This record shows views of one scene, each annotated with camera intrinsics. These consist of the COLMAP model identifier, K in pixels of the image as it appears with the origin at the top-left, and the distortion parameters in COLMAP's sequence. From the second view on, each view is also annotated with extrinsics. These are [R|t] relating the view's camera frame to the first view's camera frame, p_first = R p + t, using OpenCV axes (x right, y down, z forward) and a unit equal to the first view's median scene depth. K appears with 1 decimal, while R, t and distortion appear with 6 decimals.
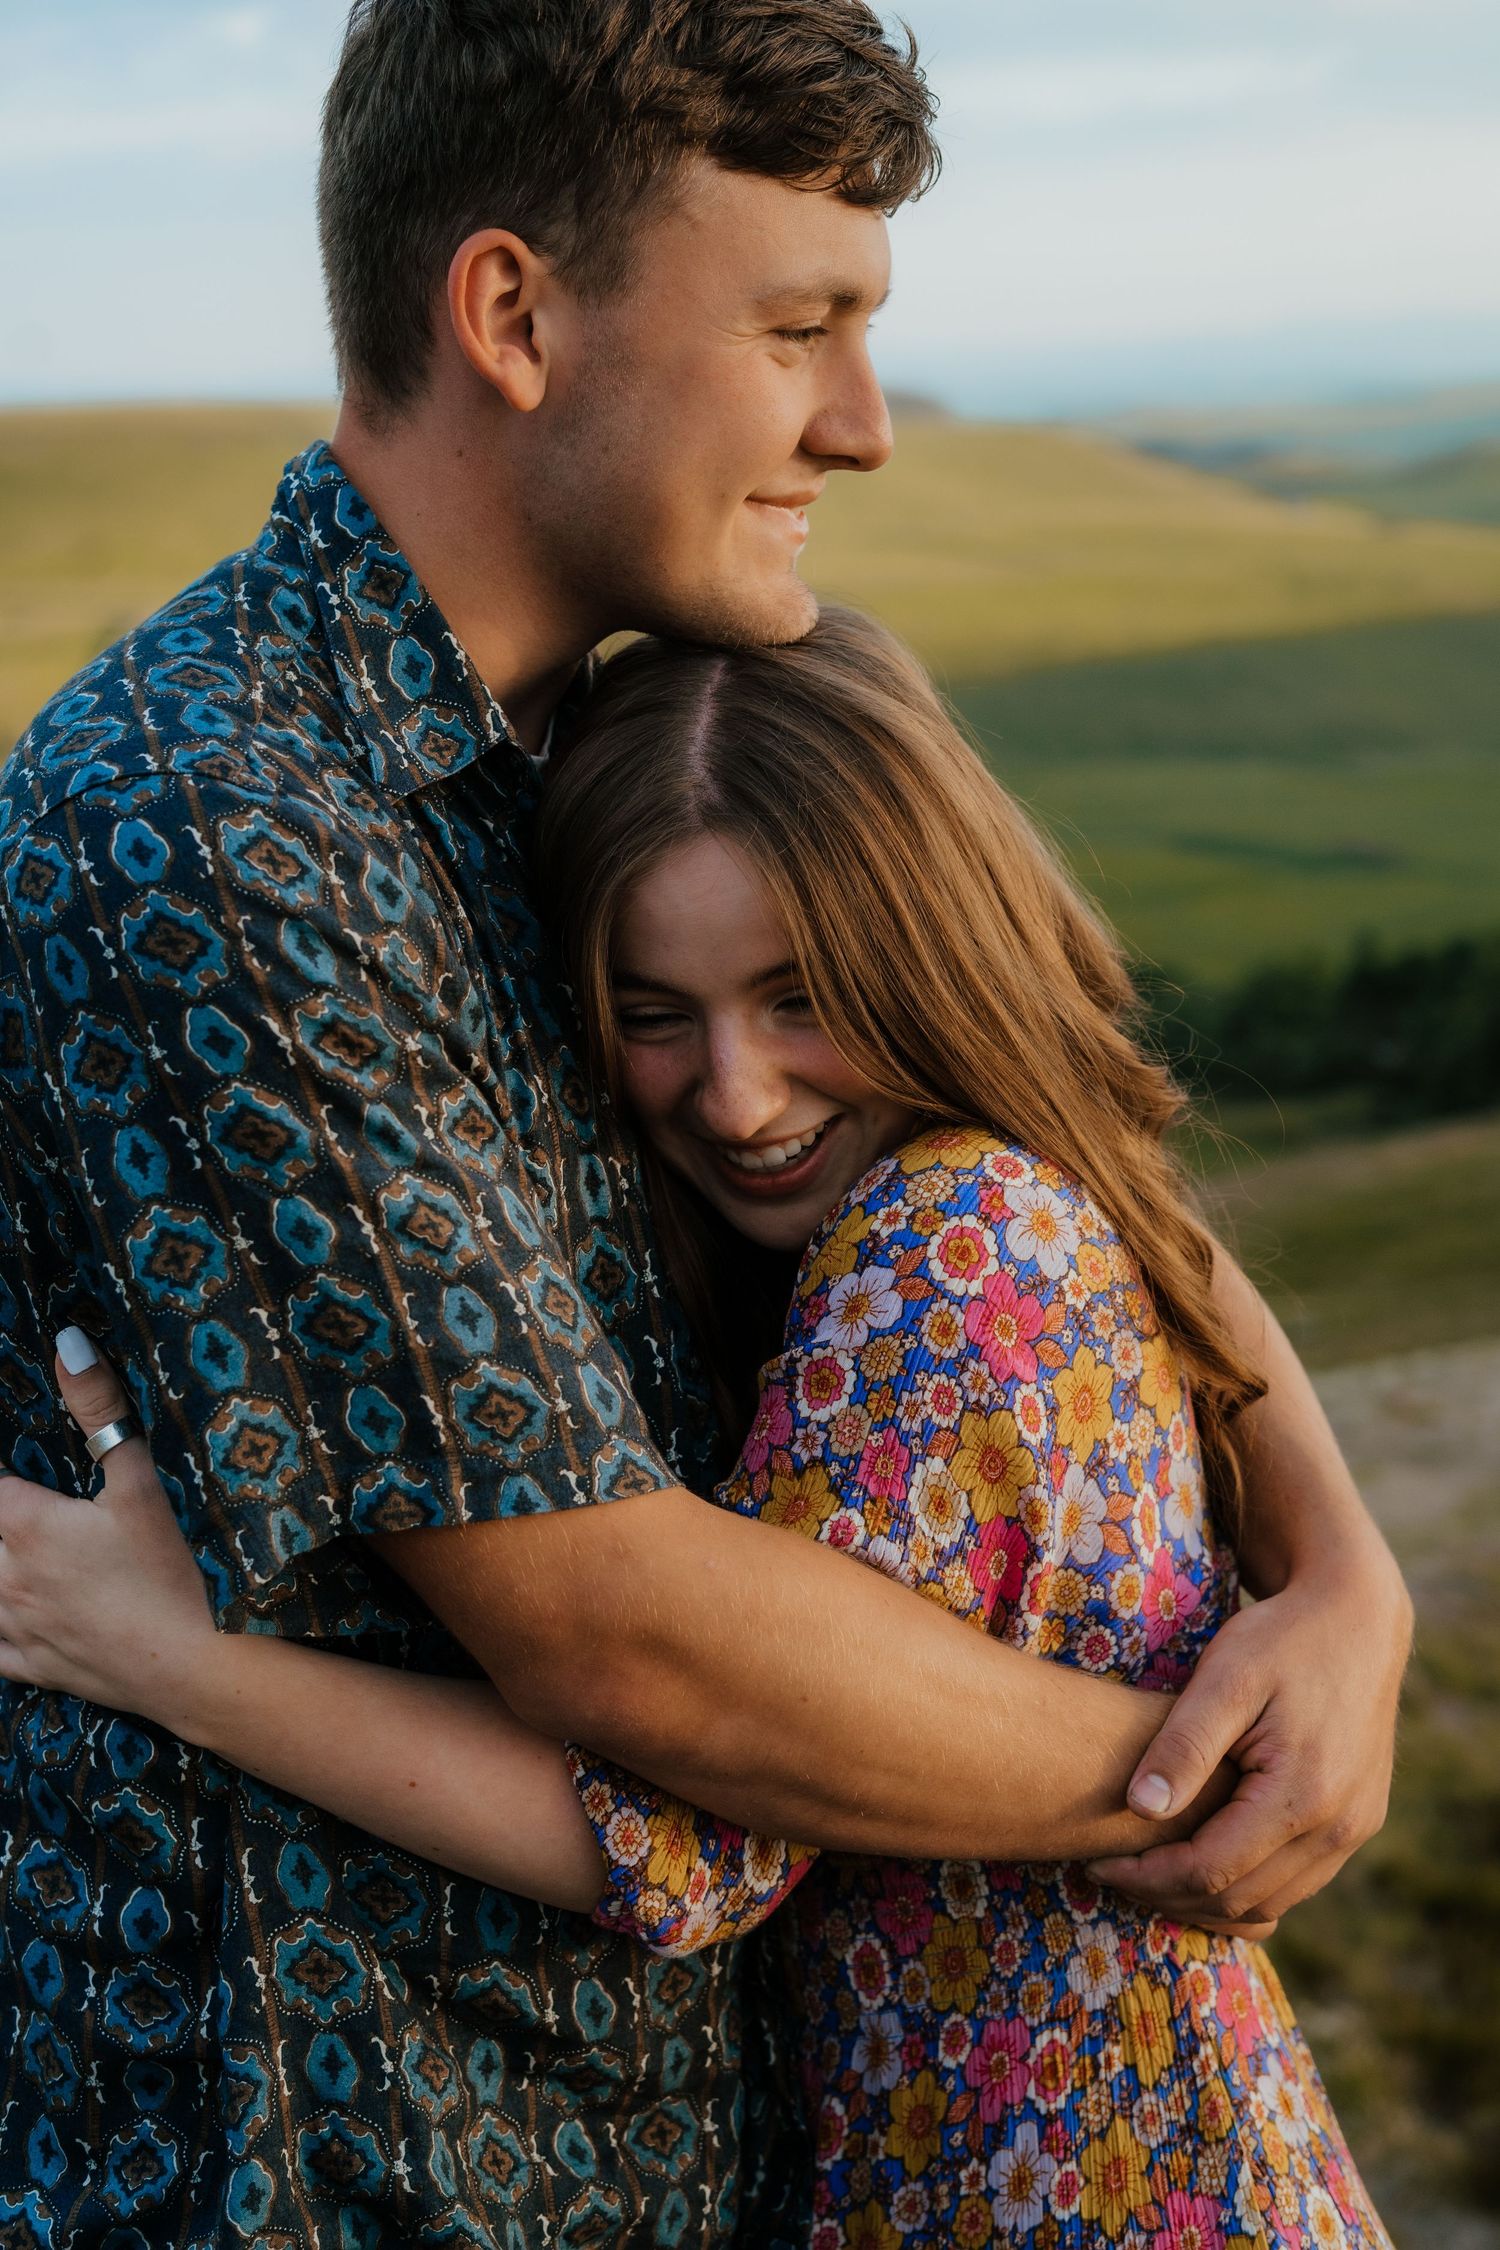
lens RADIAL K [[4374.5, 0, 750.0], [0, 4374.5, 1125.0], [0, 0, 1]] dist [0.024601, -0.421107]
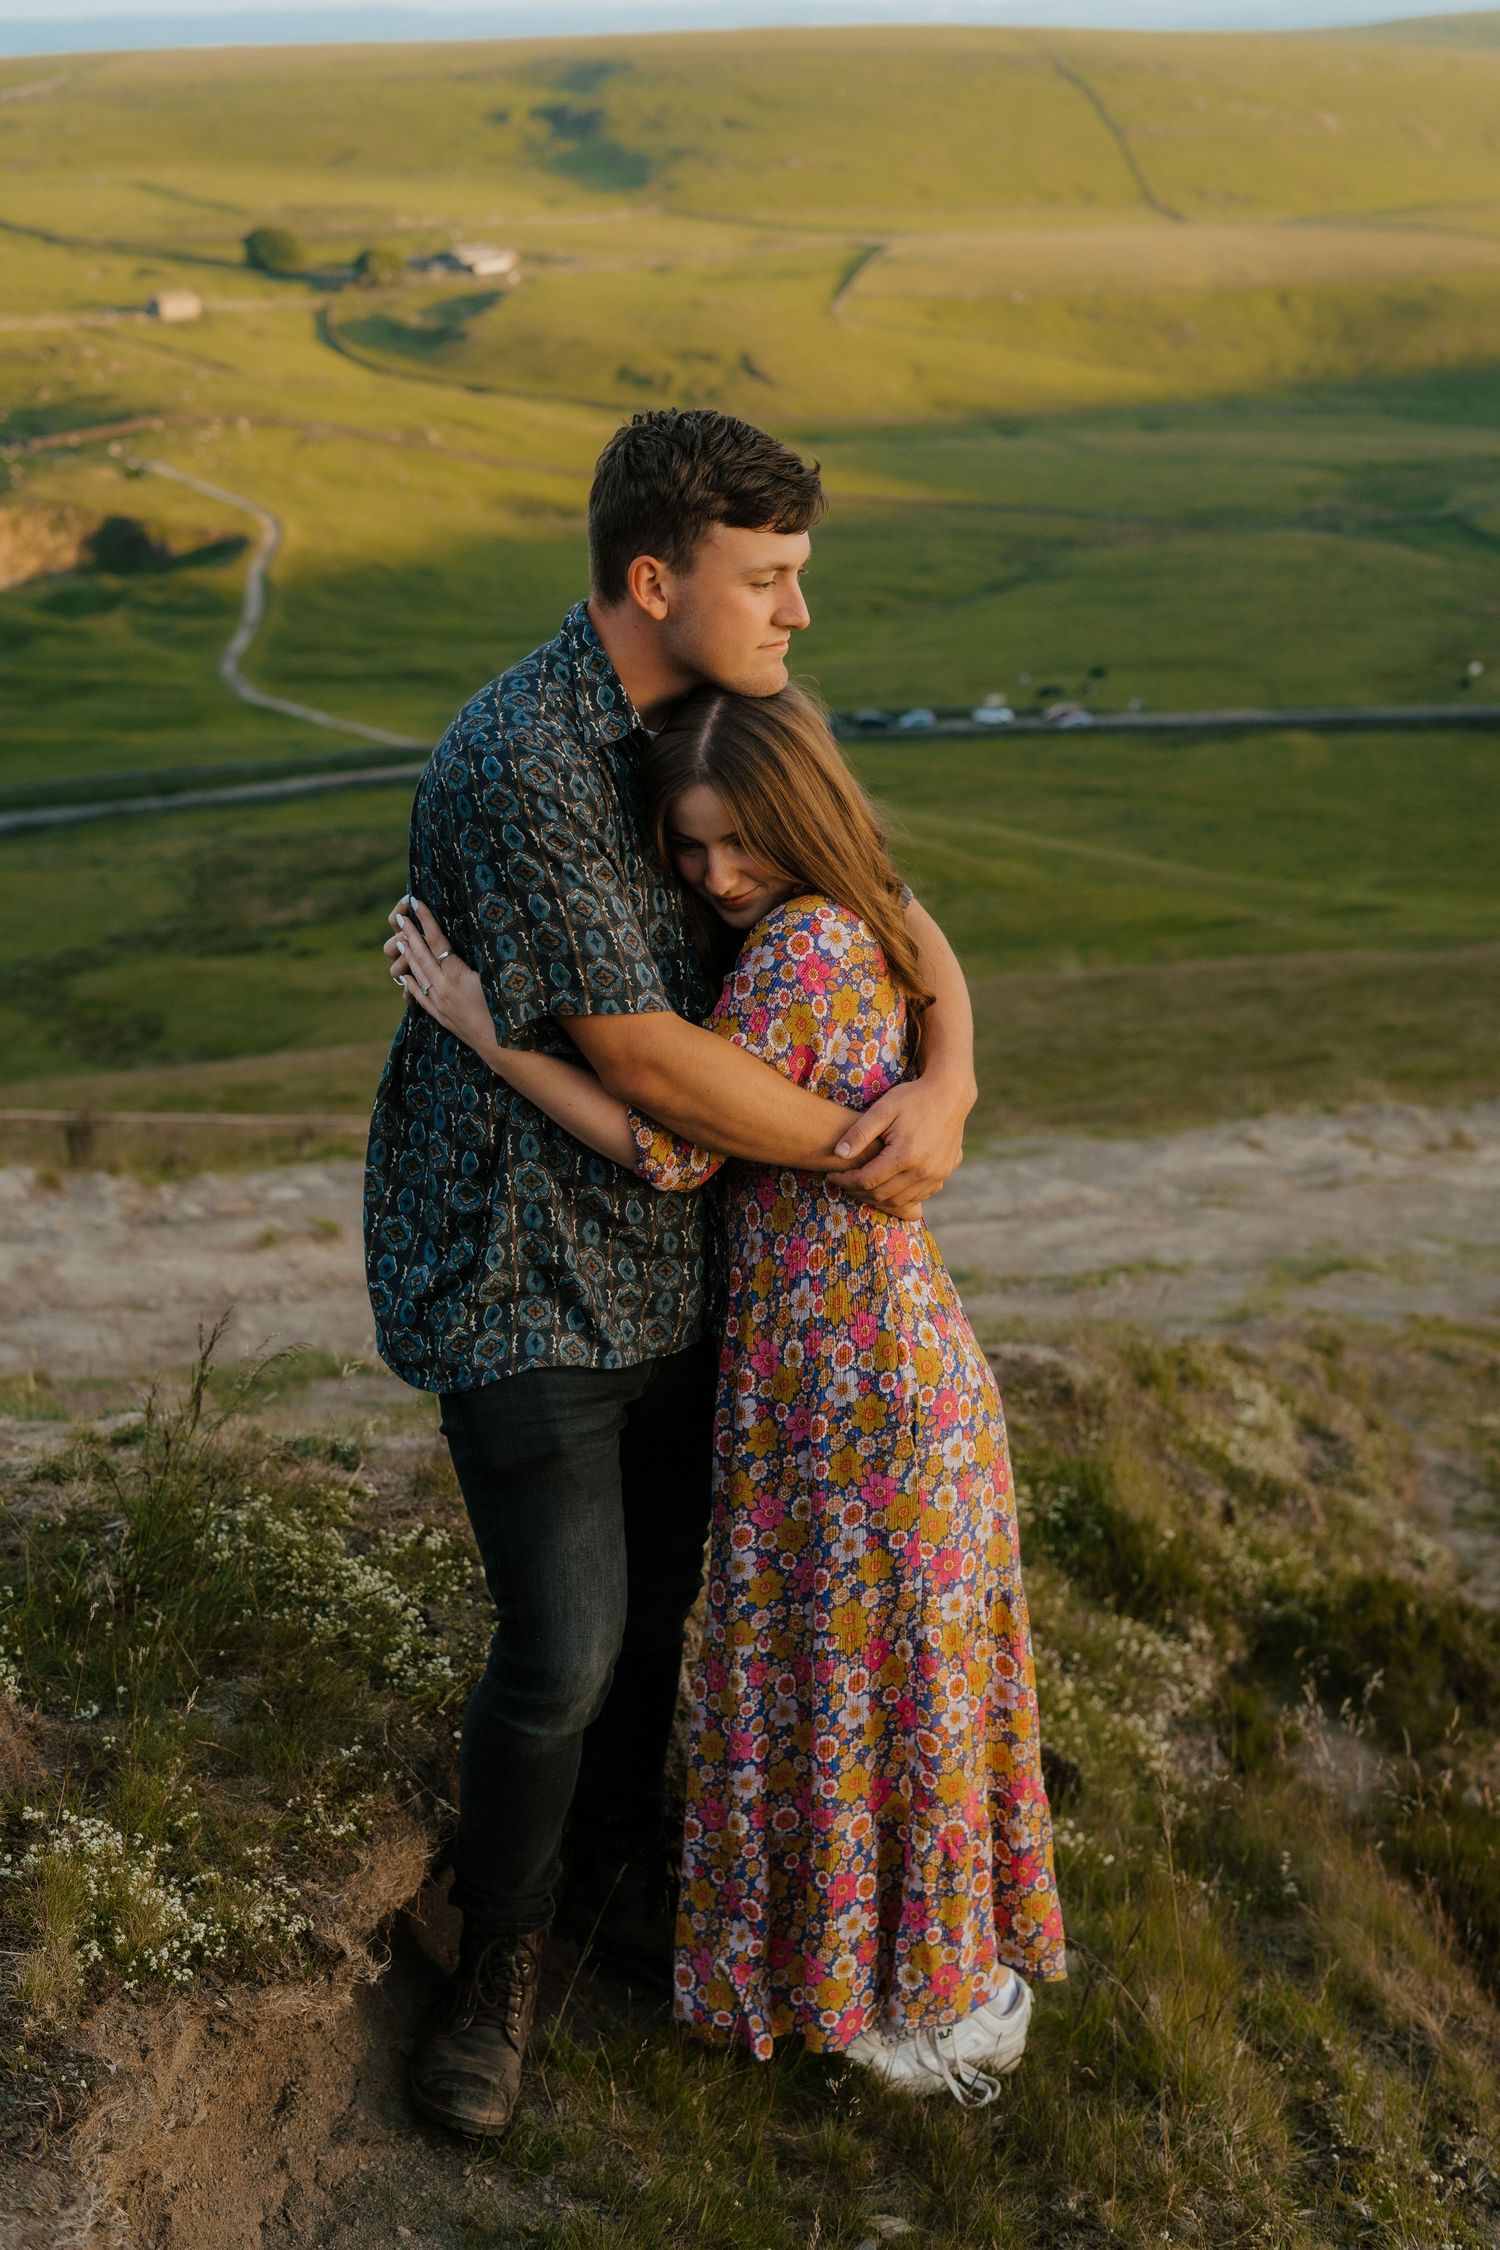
lens RADIAL K [[4374.5, 0, 750.0], [0, 4374.5, 1125.0], [0, 0, 1]] dist [0.024601, -0.421107]
pose [[0.990682, 0.085526, -0.105998, 0.321599], [-0.079030, 0.994813, 0.064045, -0.025141], [0.110925, -0.055071, 0.992302, -1.677967]]
